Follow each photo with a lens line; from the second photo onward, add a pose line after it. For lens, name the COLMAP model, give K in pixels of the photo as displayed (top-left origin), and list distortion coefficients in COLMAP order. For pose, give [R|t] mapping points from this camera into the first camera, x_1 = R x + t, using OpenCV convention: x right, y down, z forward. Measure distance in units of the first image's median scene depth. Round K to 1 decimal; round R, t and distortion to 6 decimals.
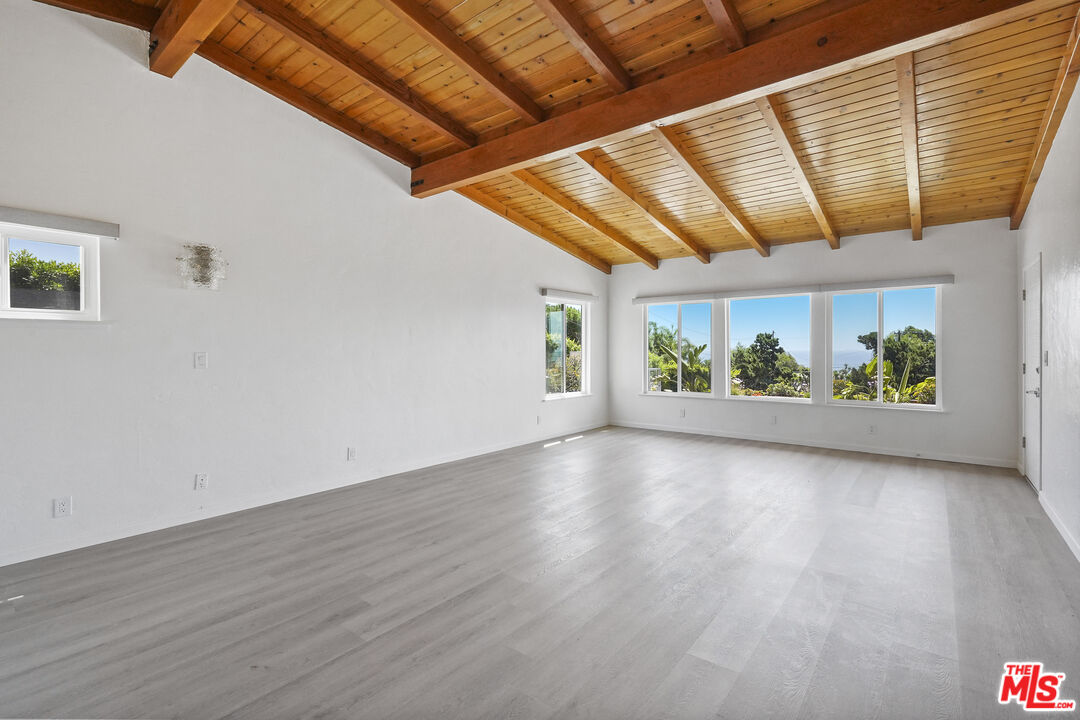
lens RADIAL K [[493.1, 0, 533.0], [0, 493.1, 358.4], [0, 0, 1]] dist [-0.002677, 0.000133]
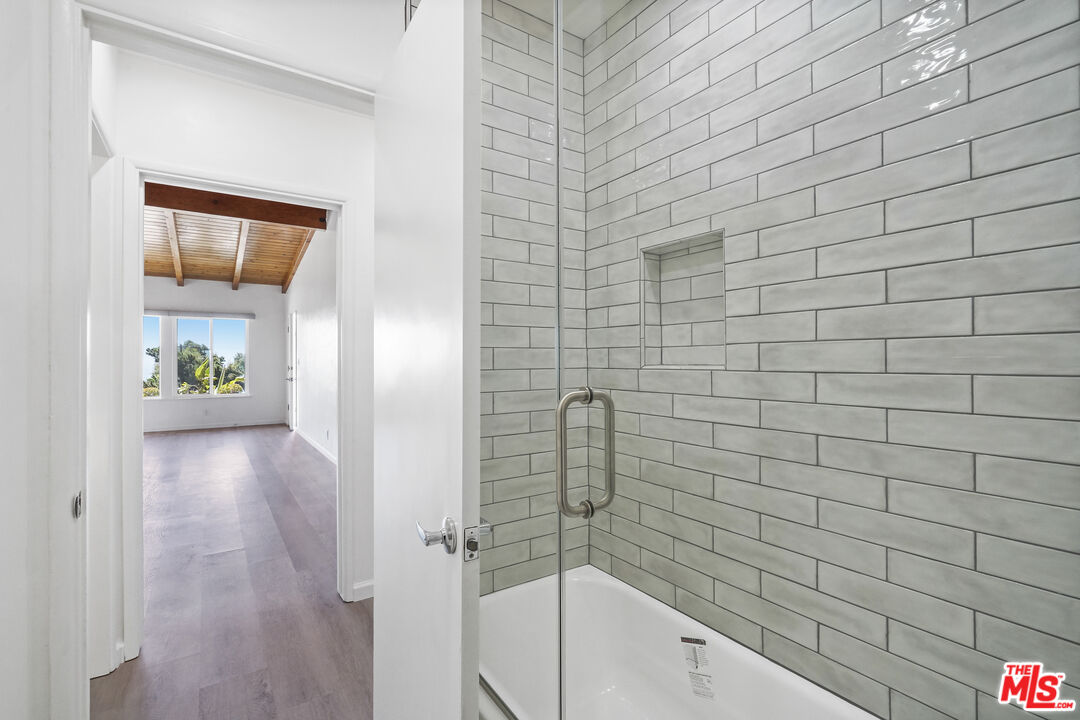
lens RADIAL K [[493.1, 0, 533.0], [0, 493.1, 358.4], [0, 0, 1]] dist [-0.002677, 0.000133]
pose [[0.299472, 0.008058, 0.954071, -0.436087], [0.017959, 0.999740, -0.014081, 0.021292], [-0.953936, 0.021351, 0.299249, -0.382139]]
